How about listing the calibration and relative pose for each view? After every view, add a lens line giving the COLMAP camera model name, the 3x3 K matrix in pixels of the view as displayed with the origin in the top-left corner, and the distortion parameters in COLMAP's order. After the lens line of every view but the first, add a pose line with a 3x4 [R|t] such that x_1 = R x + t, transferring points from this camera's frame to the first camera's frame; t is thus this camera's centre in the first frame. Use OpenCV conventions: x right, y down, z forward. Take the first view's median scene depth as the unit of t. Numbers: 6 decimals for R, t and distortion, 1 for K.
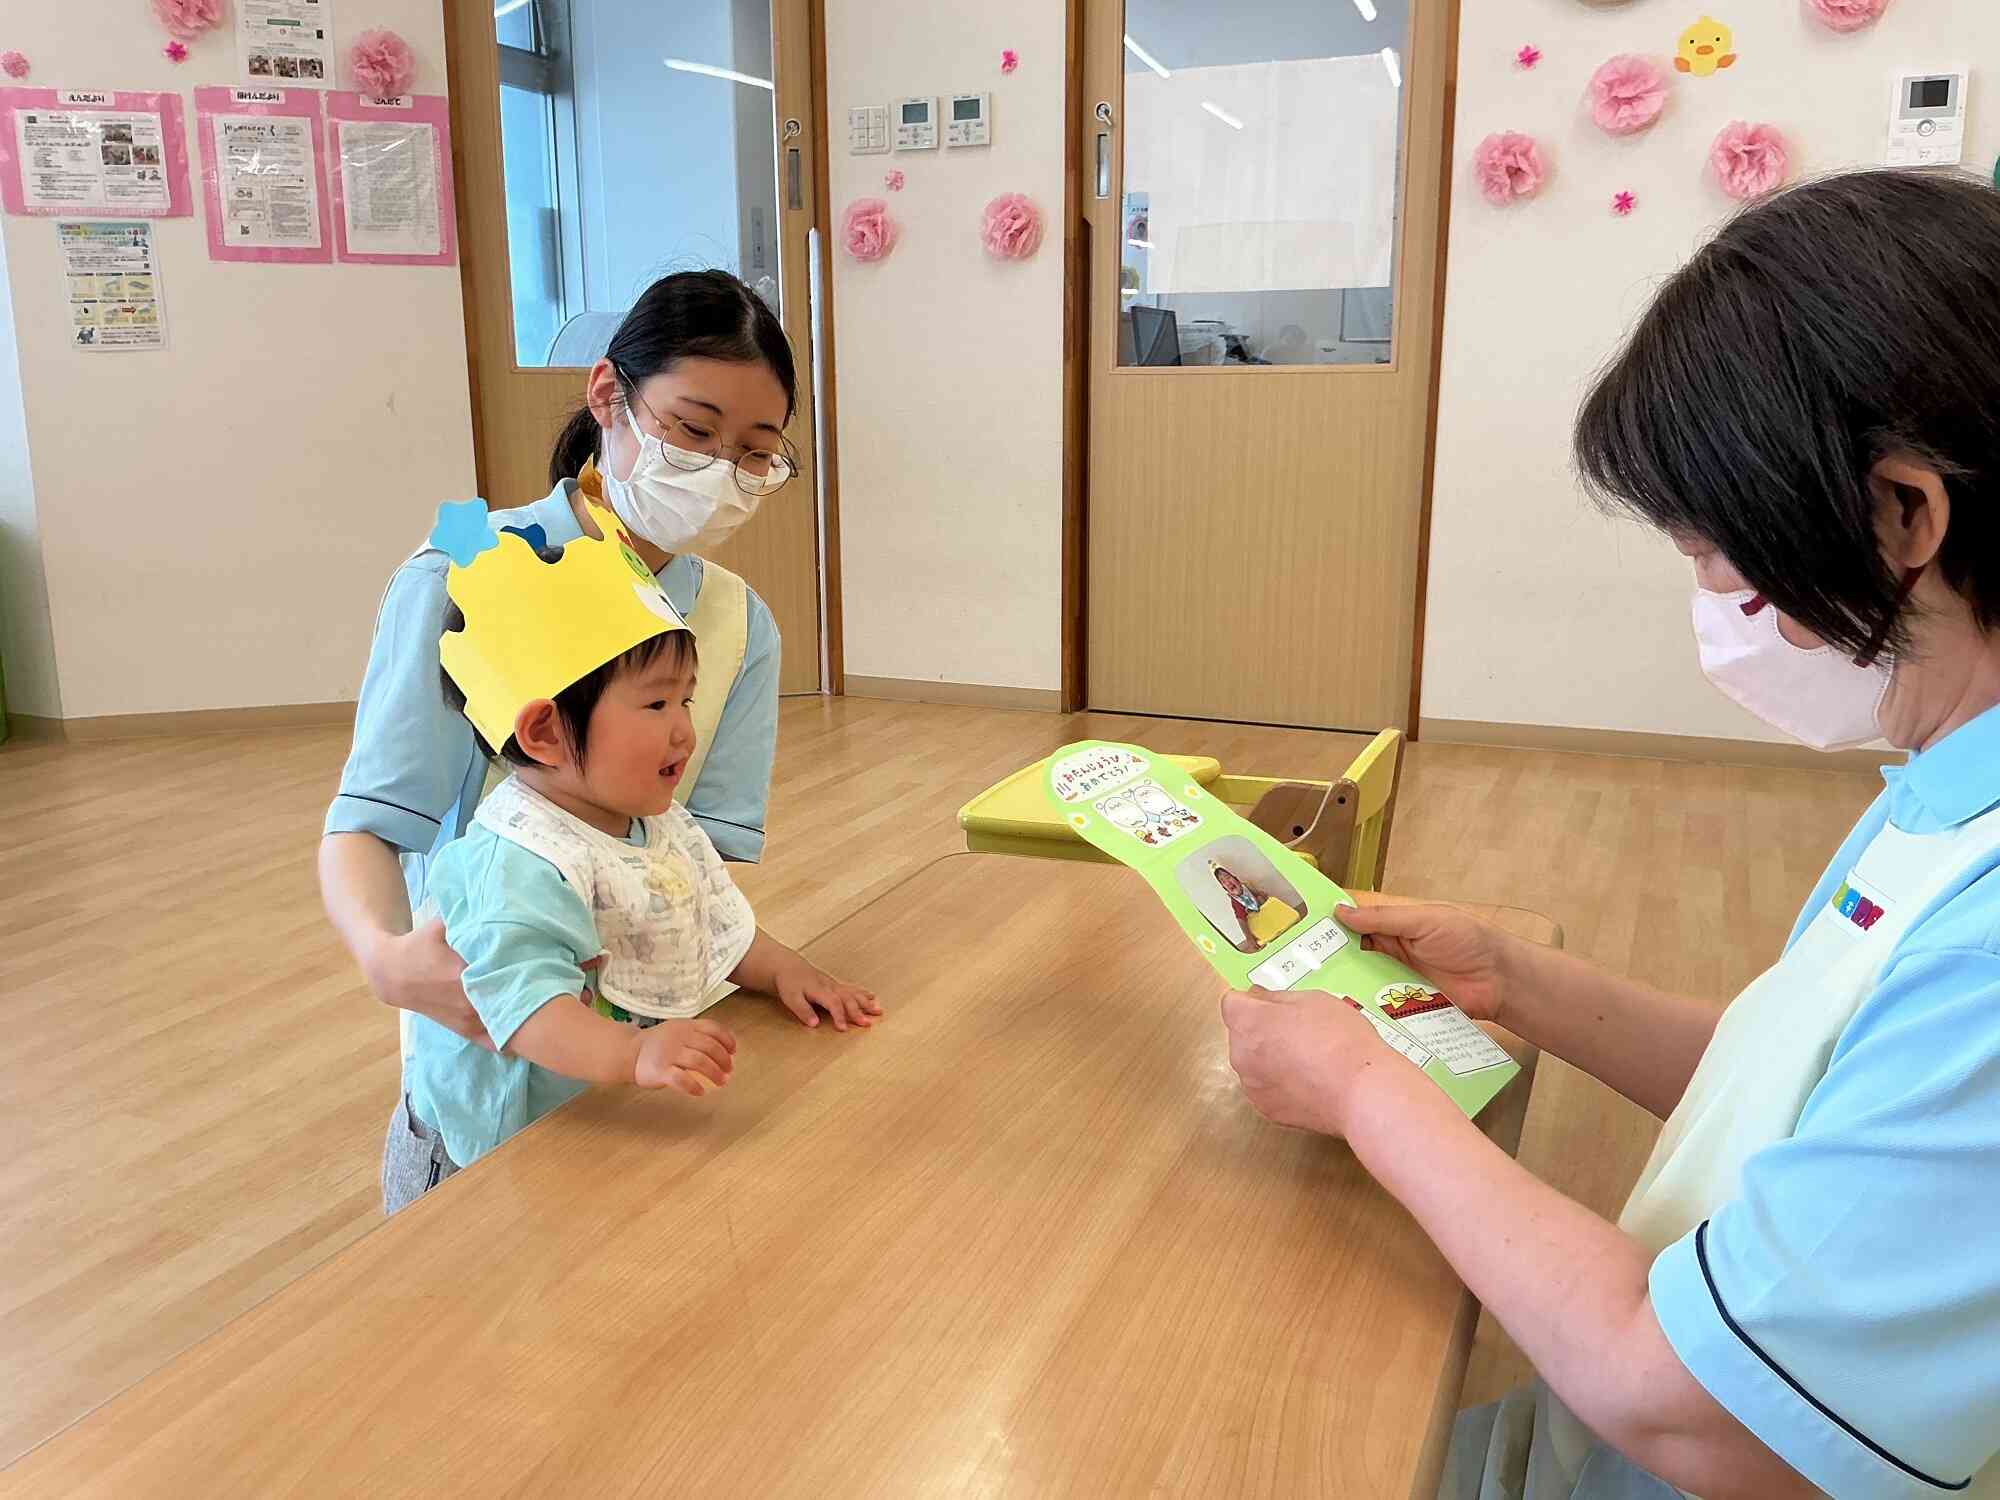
lens RADIAL K [[1672.8, 0, 996.6], [0, 1672.8, 786.0], [0, 0, 1]] dist [0.079489, -0.174112]
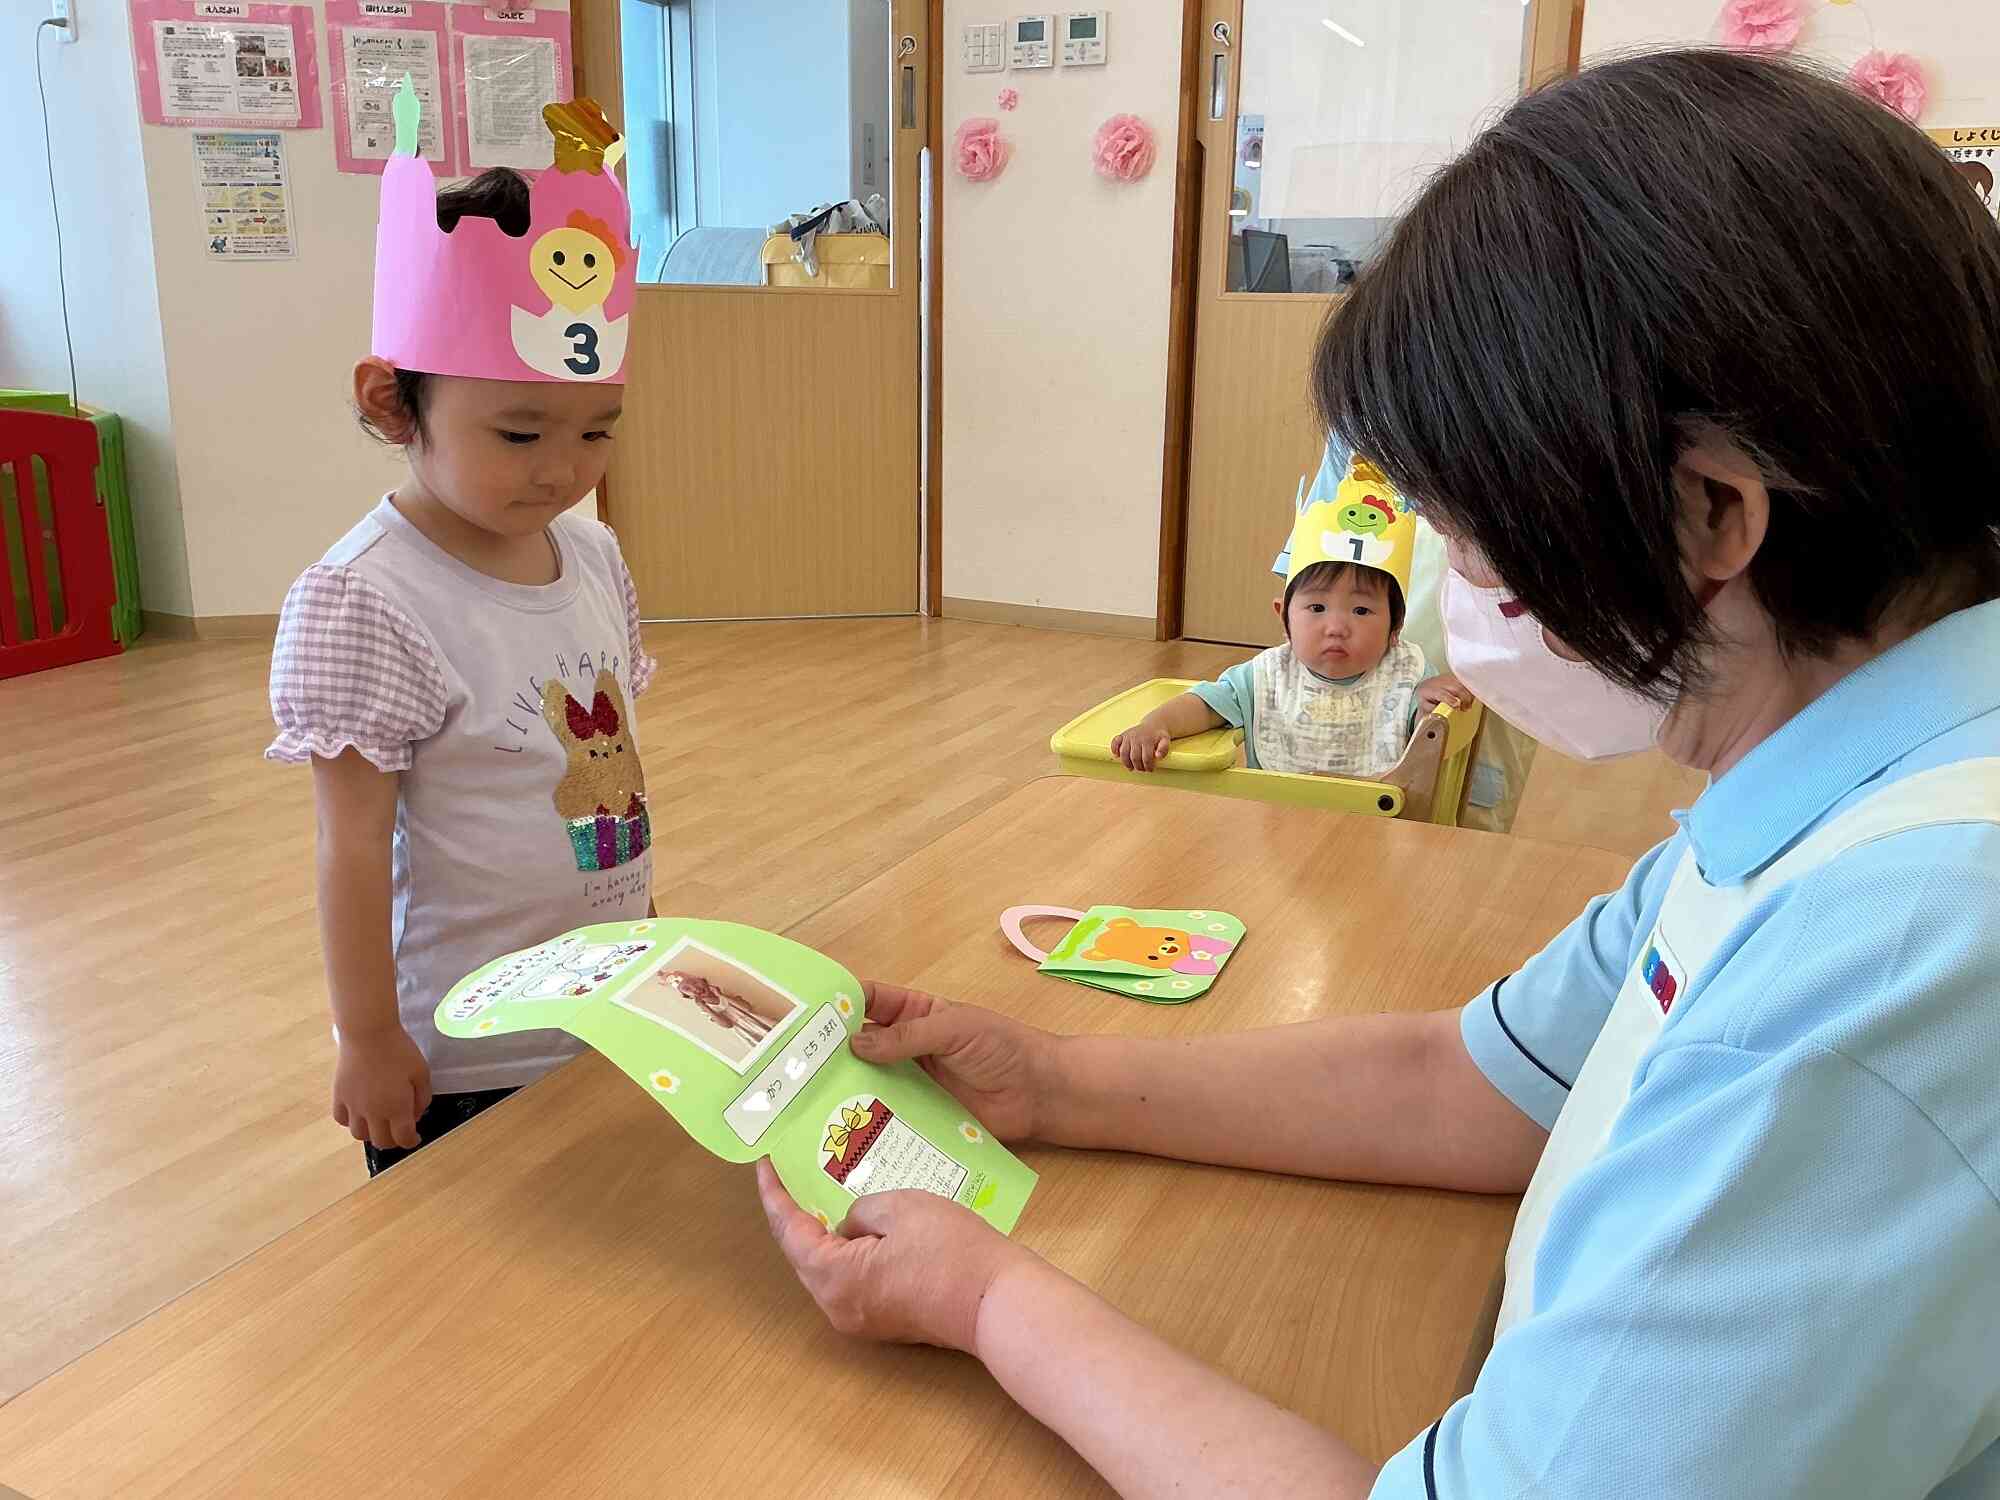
lens RADIAL K [[1672.8, 0, 996.6], [0, 1672.8, 786.0], [0, 0, 1]] dist [0.079489, -0.174112]
pose [[0.997999, 0.033928, -0.053349, -0.000404], [-0.031498, 0.998456, 0.045753, 0.000641], [0.054819, -0.043982, 0.997527, -0.014729]]
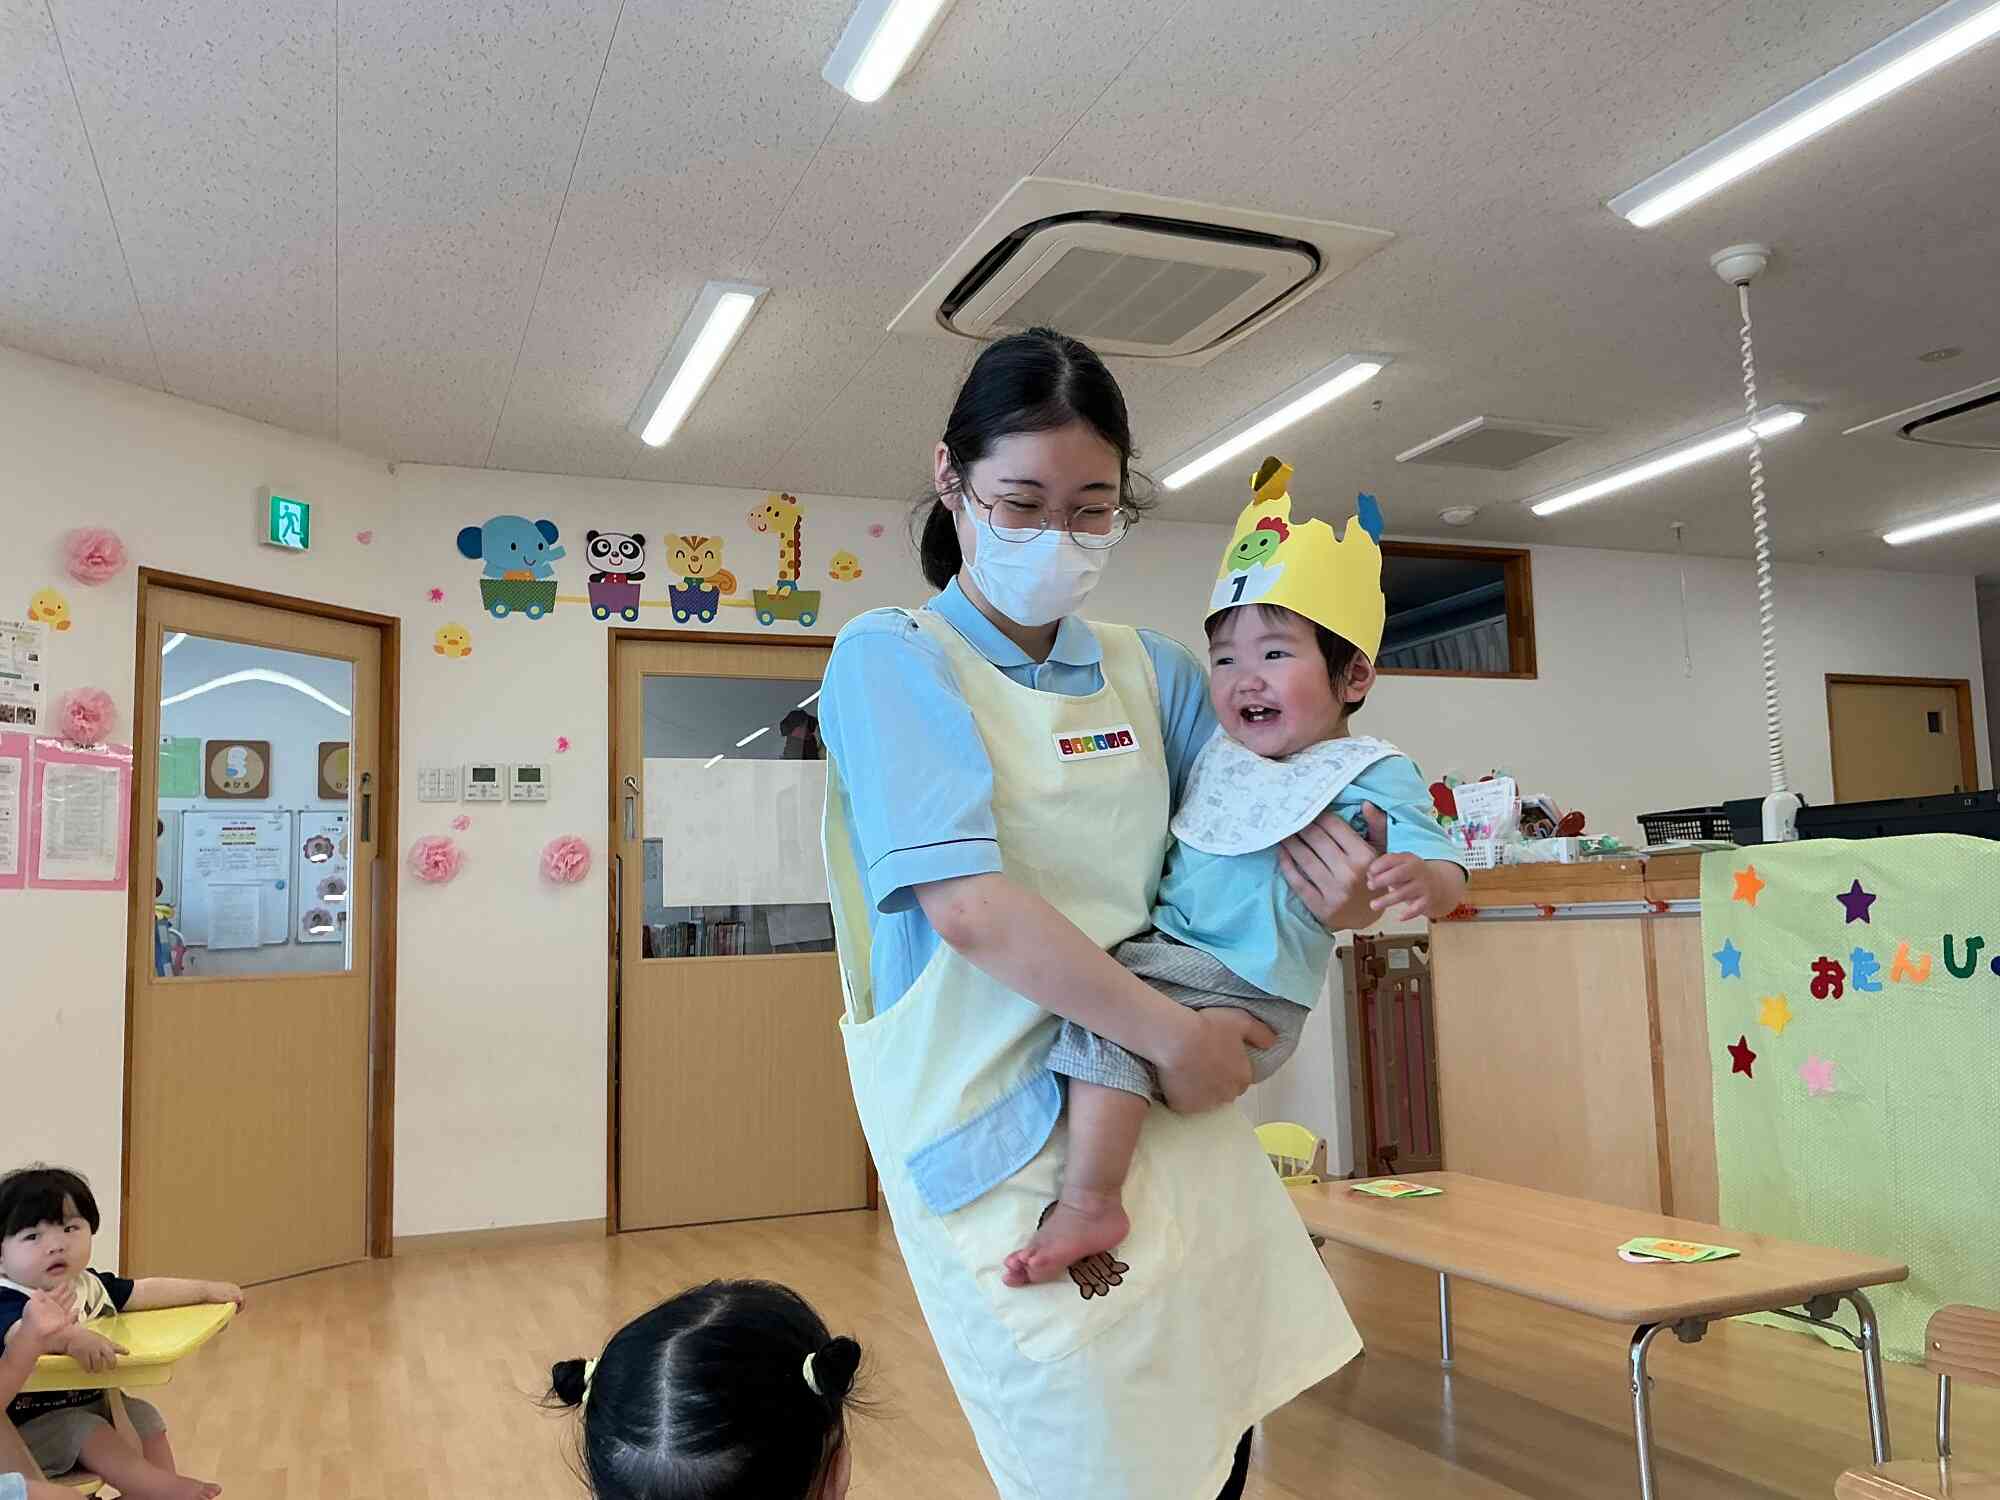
lens RADIAL K [[1672.8, 0, 996.6], [0, 1672.8, 786.0], [0, 0, 1]] dist [0.079489, -0.174112]
pose [[0.720162, 0.043218, 0.692459, -0.693742], [0.185992, 0.949501, -0.252694, 0.009475], [-0.668411, 0.310773, 0.675756, -0.140842]]
